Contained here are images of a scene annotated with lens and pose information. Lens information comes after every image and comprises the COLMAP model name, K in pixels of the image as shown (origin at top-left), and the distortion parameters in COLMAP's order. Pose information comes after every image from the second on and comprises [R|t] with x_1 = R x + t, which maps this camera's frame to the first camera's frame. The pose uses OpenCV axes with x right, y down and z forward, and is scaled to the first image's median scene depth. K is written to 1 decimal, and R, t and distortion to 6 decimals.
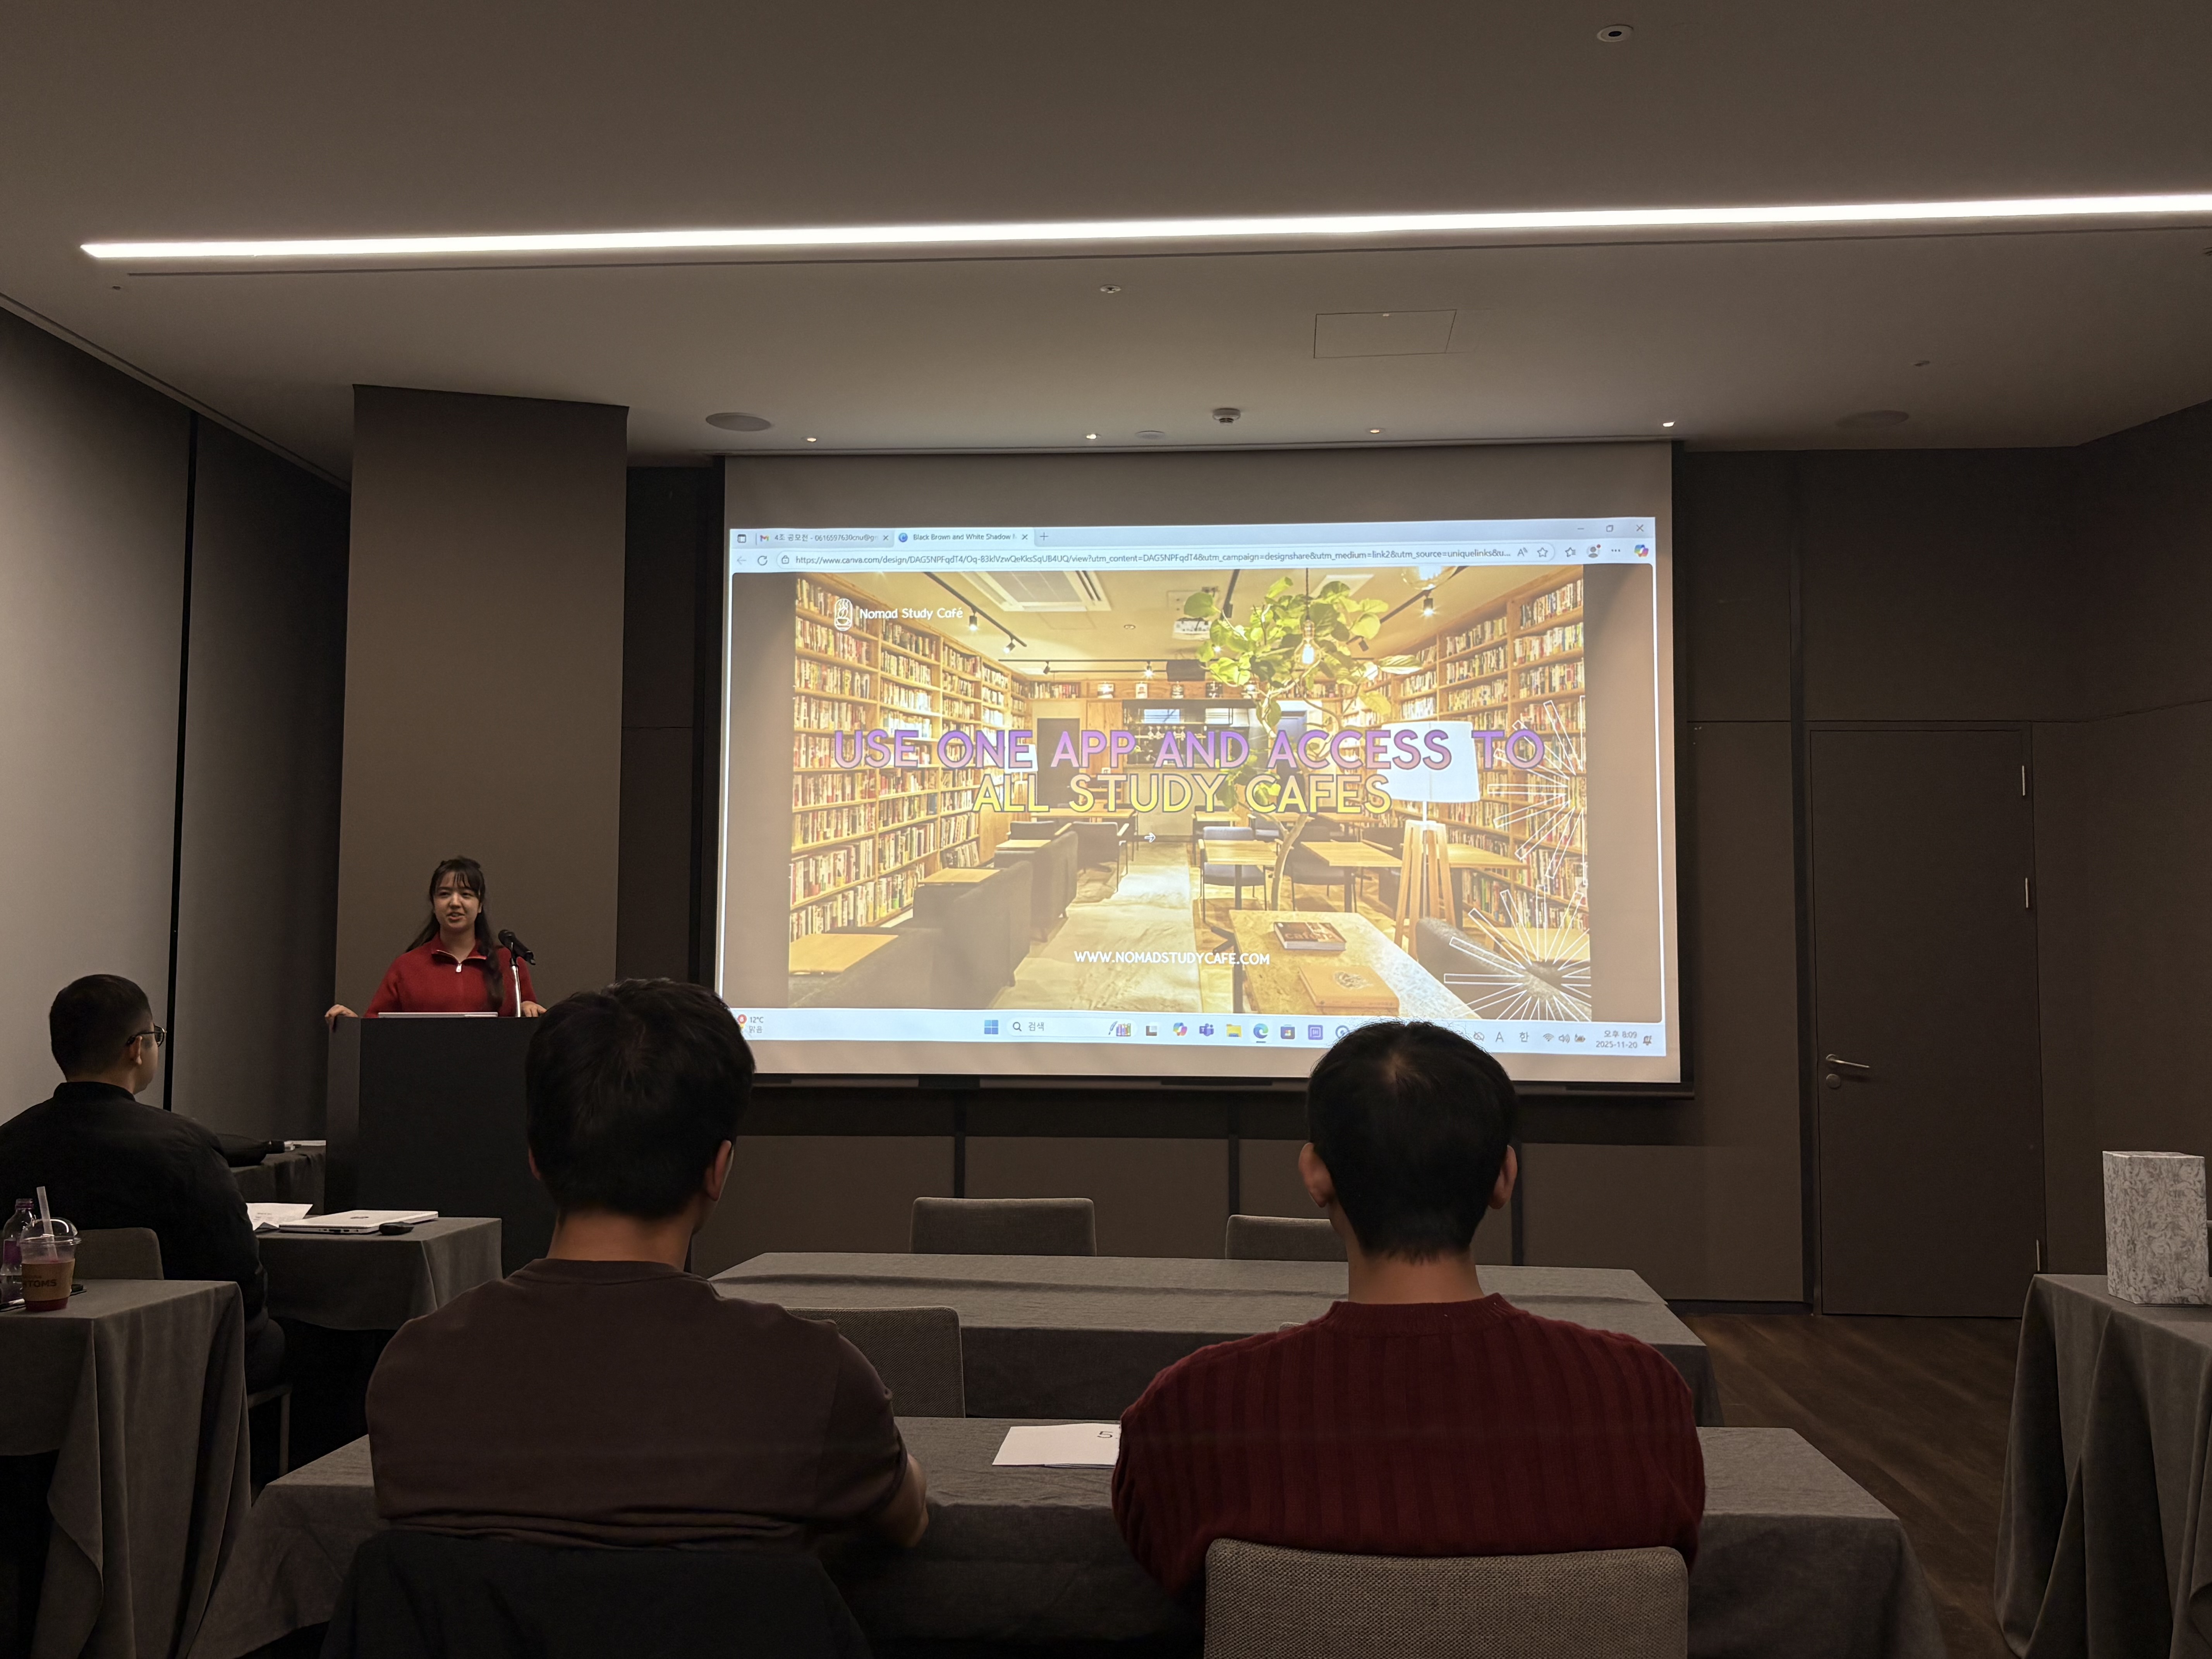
lens RADIAL K [[2048.7, 0, 1106.0], [0, 2048.7, 829.5], [0, 0, 1]] dist [0.131293, -0.280645]
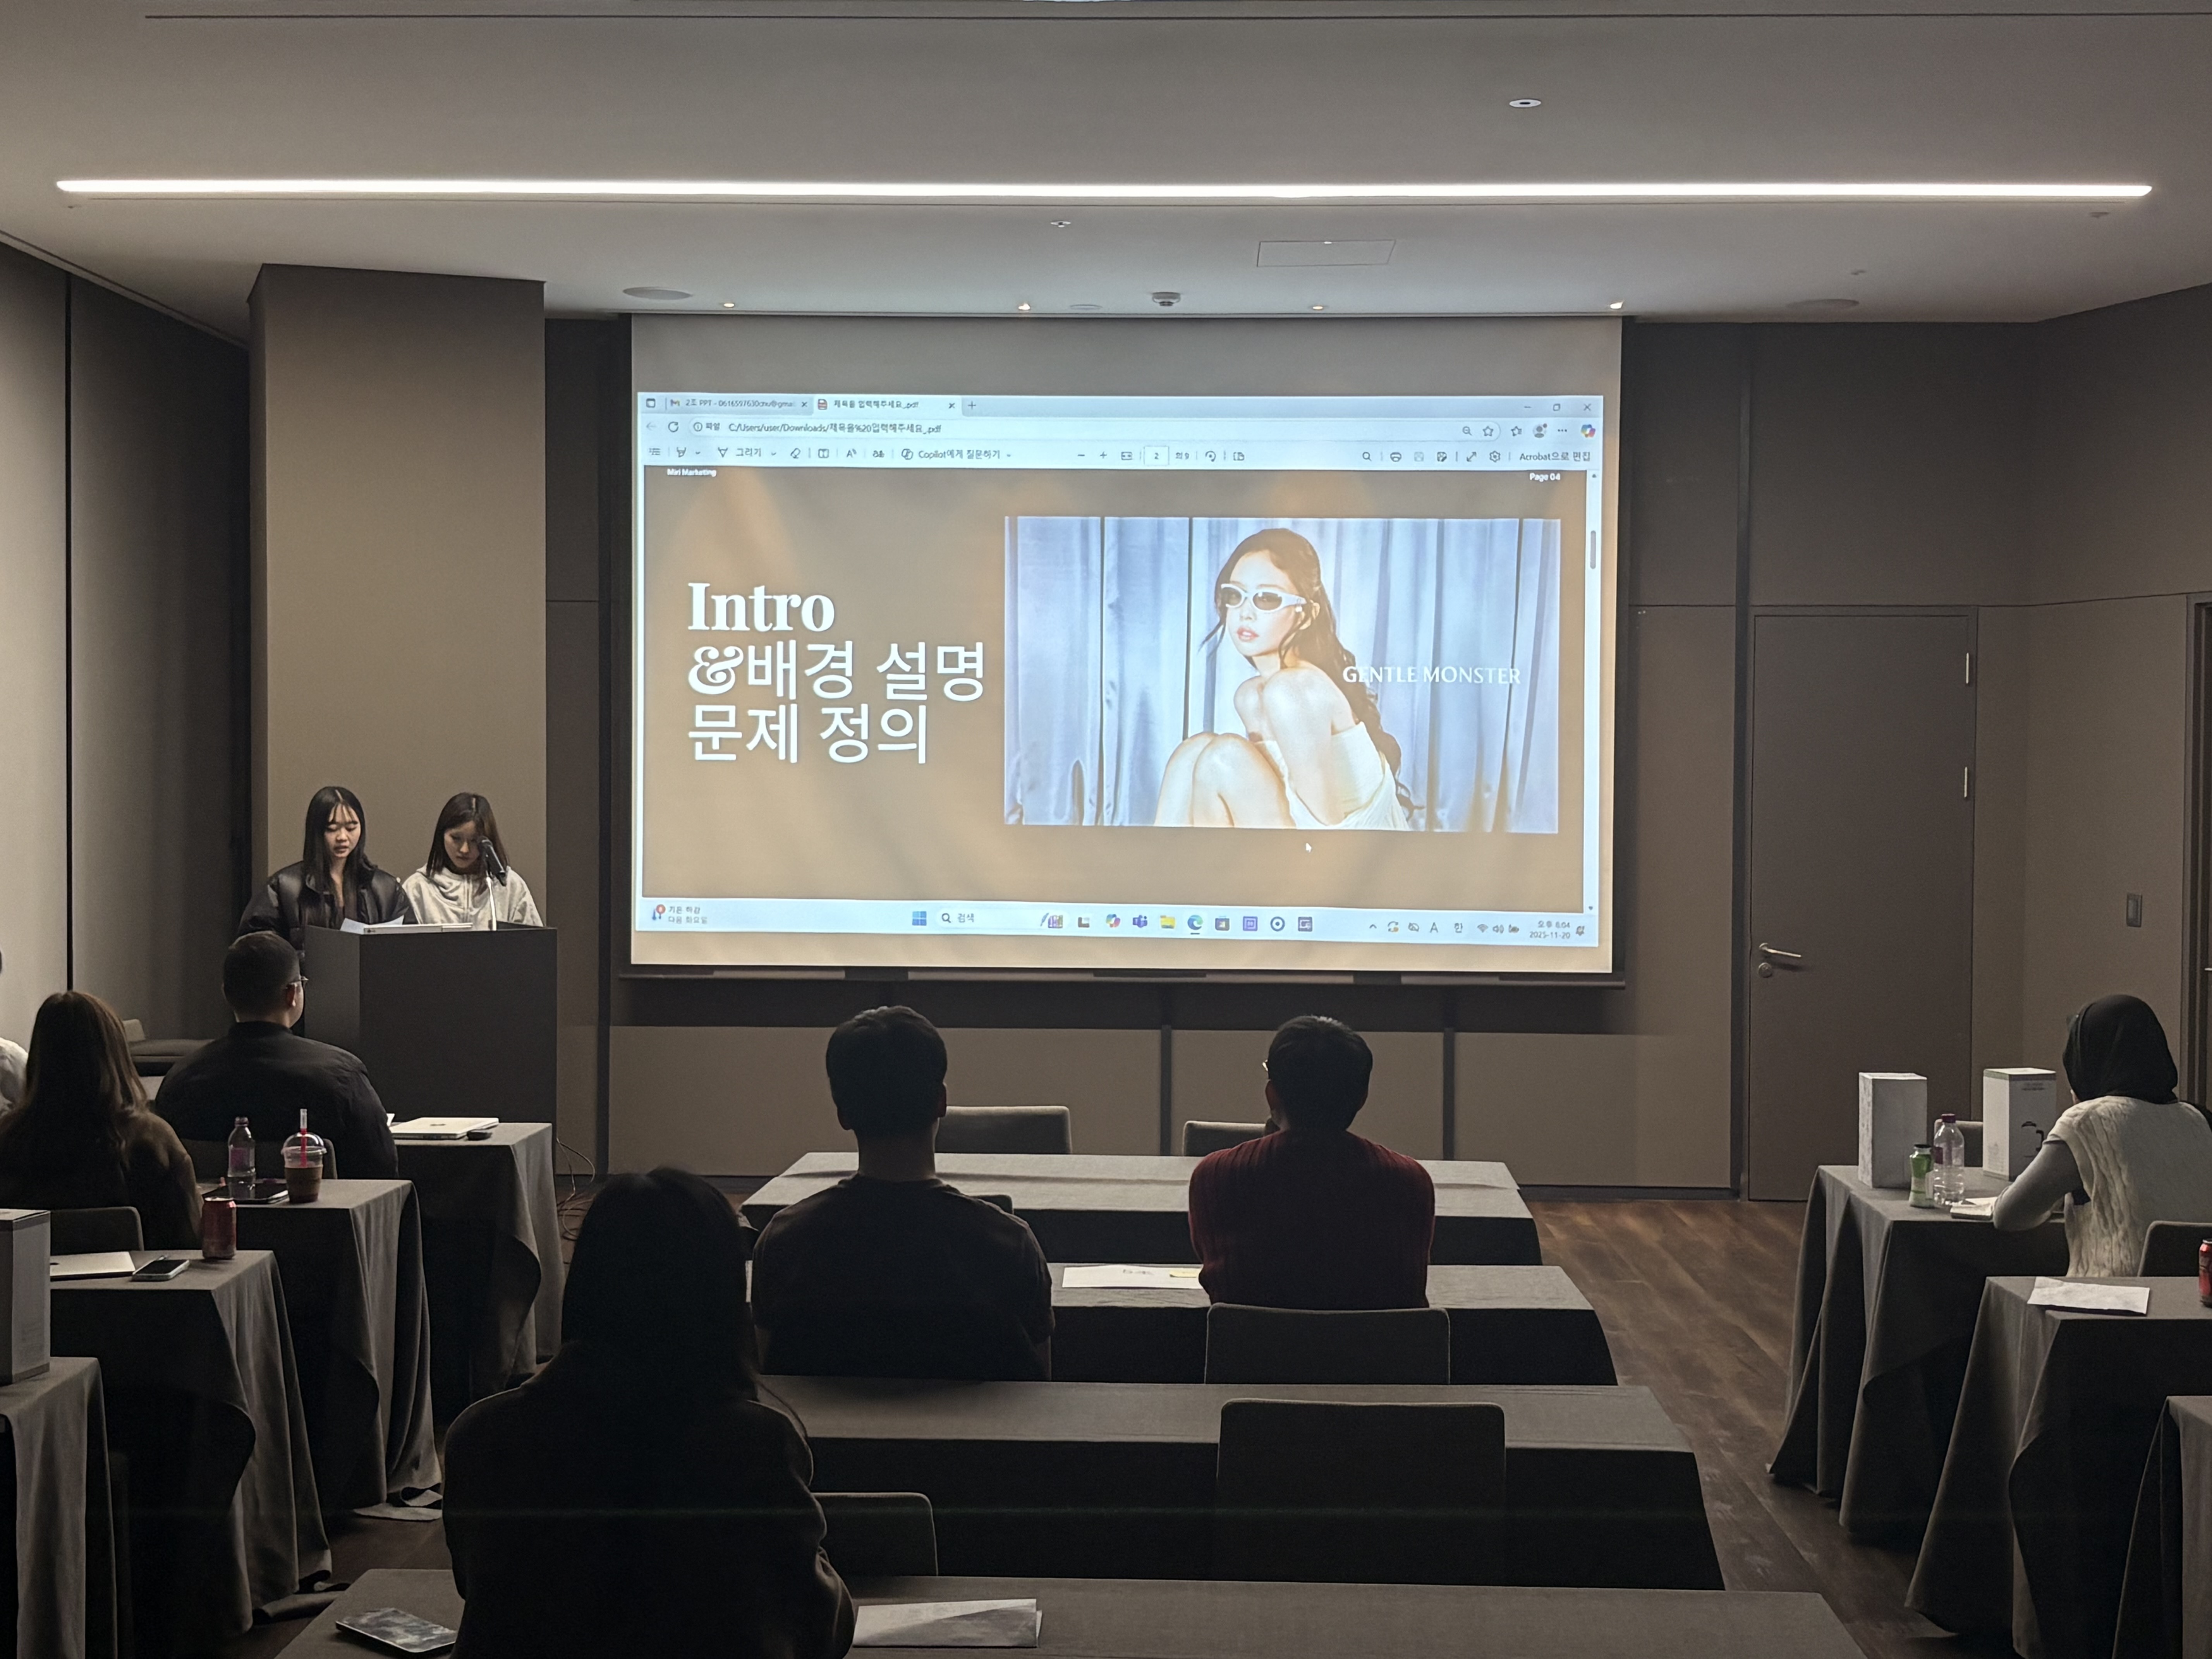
lens RADIAL K [[2931.5, 0, 1106.0], [0, 2931.5, 829.5], [0, 0, 1]] dist [0.162924, -0.034798]
pose [[0.998444, -0.000034, 0.055758, -0.045968], [-0.005616, 0.994852, 0.101179, -0.088991], [-0.055474, -0.101334, 0.993305, -0.393807]]
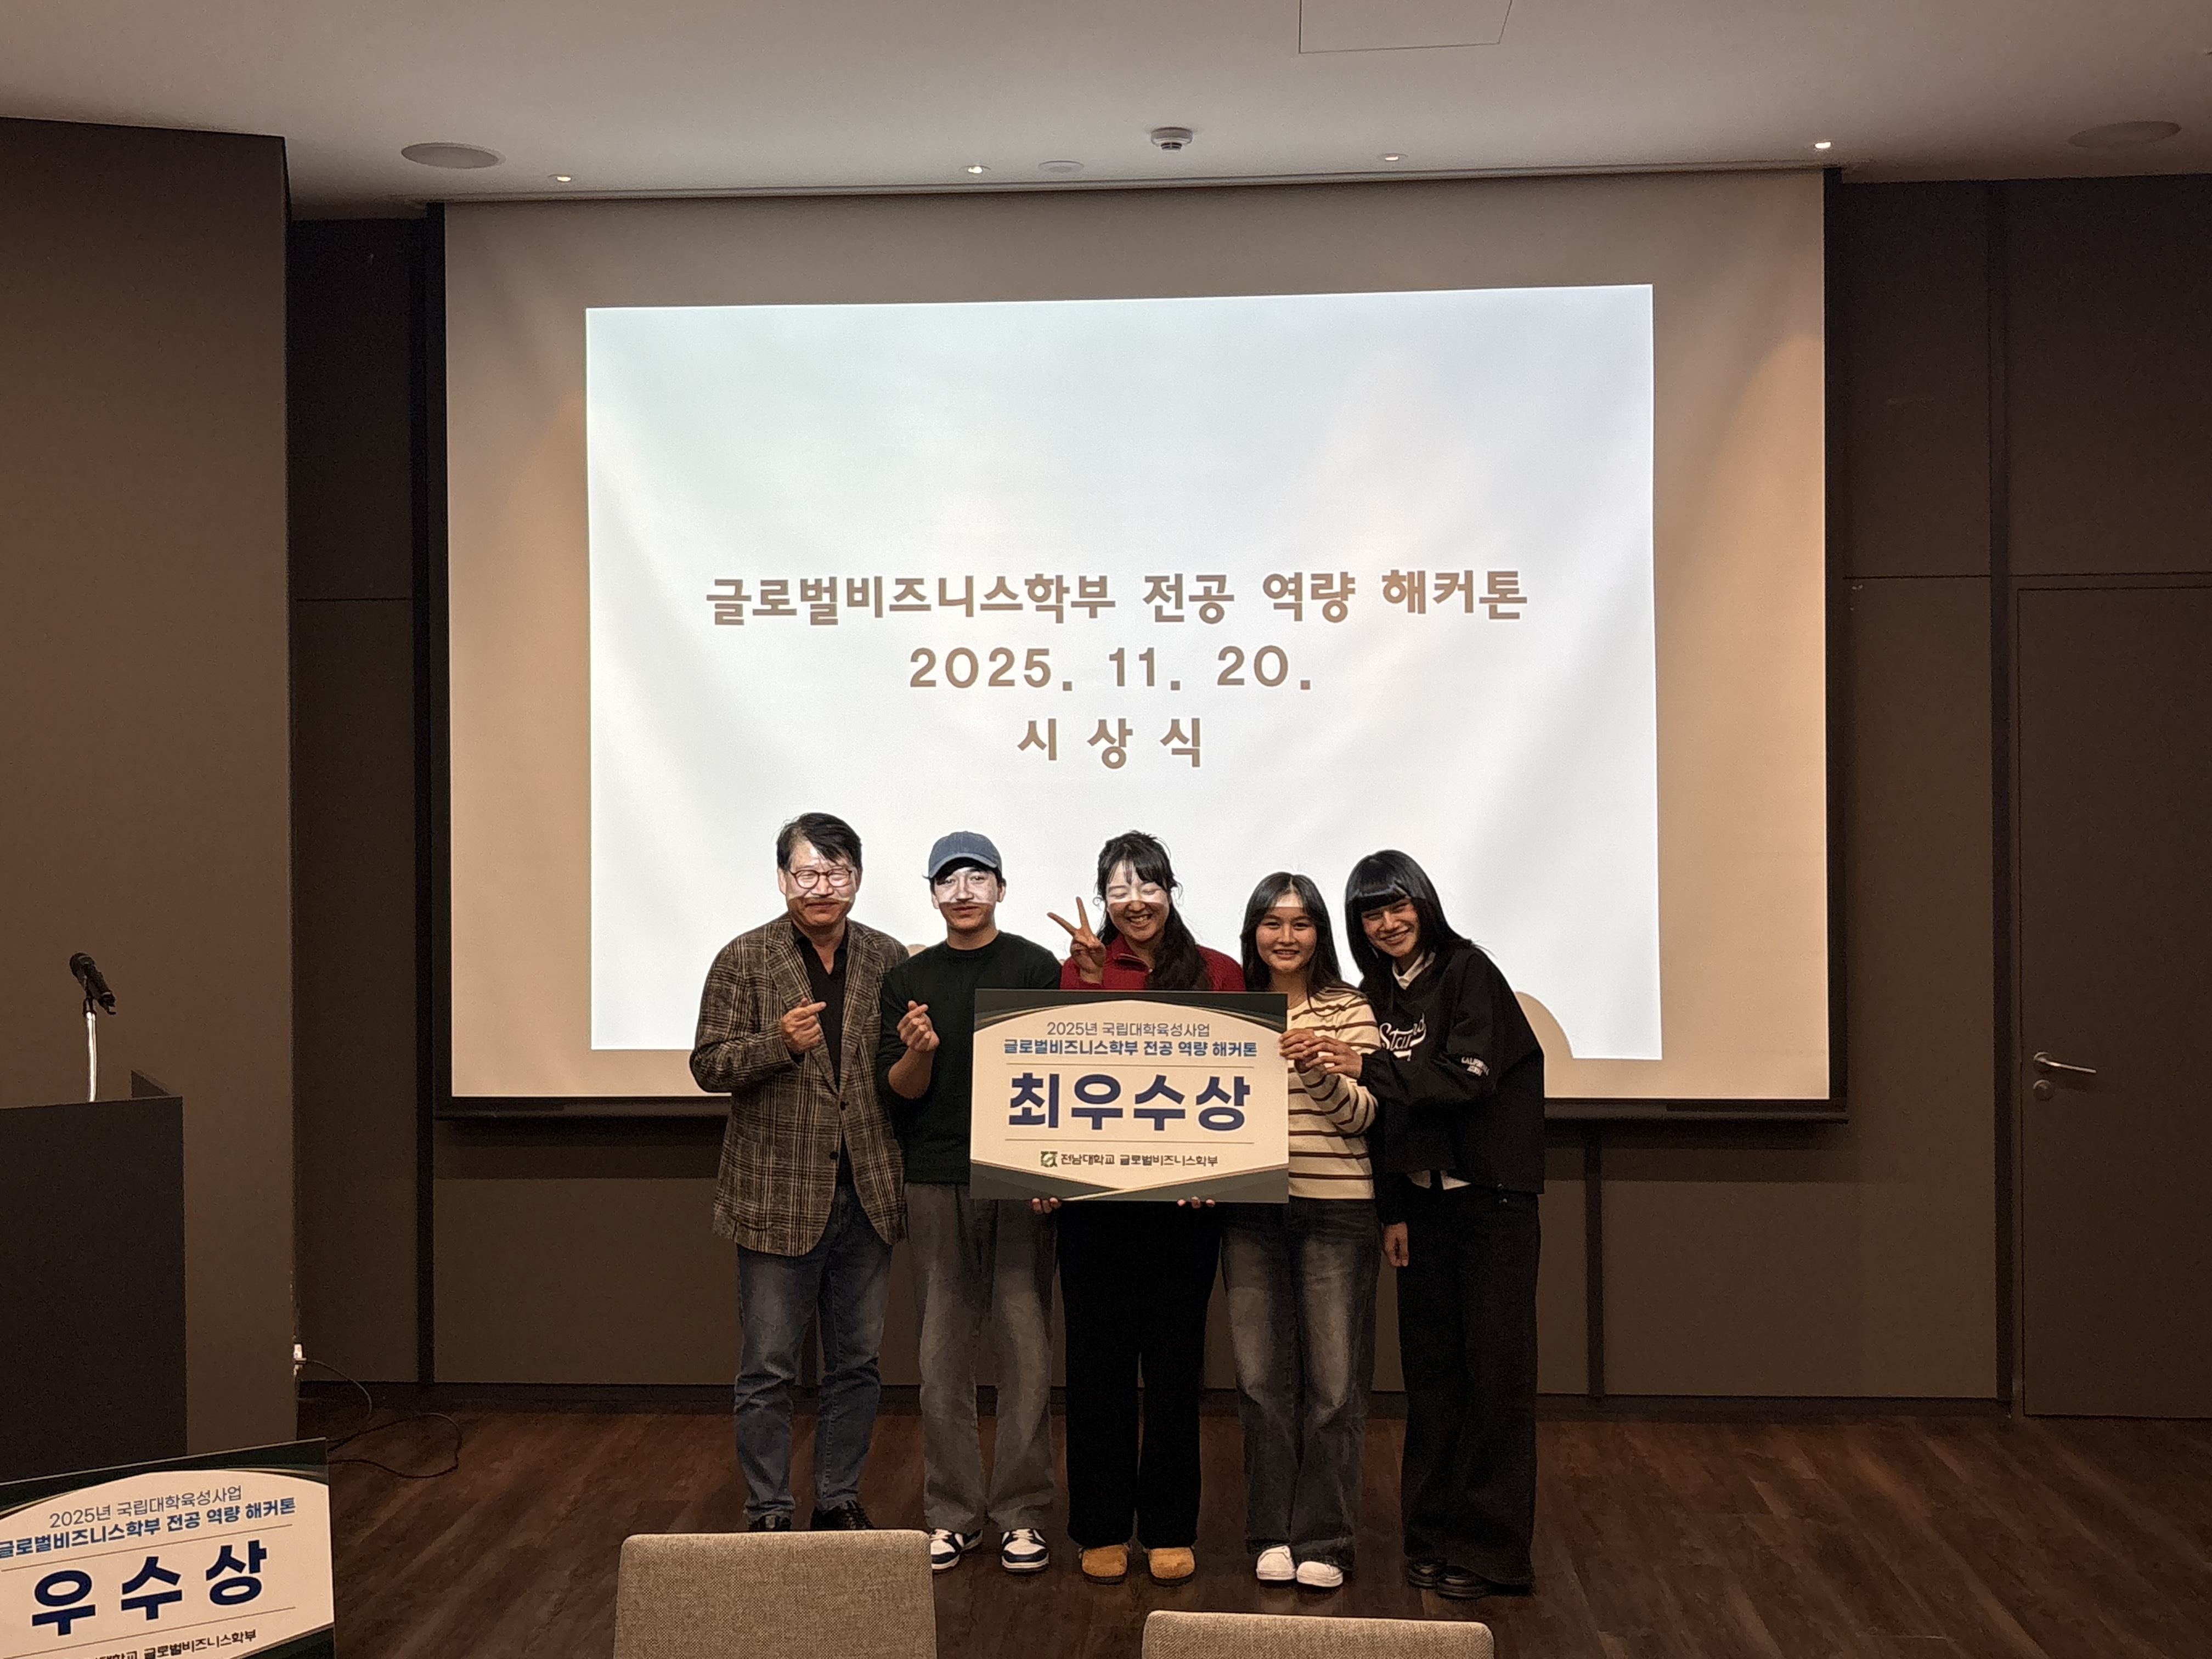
lens RADIAL K [[2416.4, 0, 1084.4], [0, 2416.4, 825.8], [0, 0, 1]] dist [0.020496, -0.041019]
pose [[0.999911, -0.012506, -0.004563, 0.030459], [0.012816, 0.997047, 0.075716, -0.035244], [0.003603, -0.075768, 0.997119, 0.188553]]
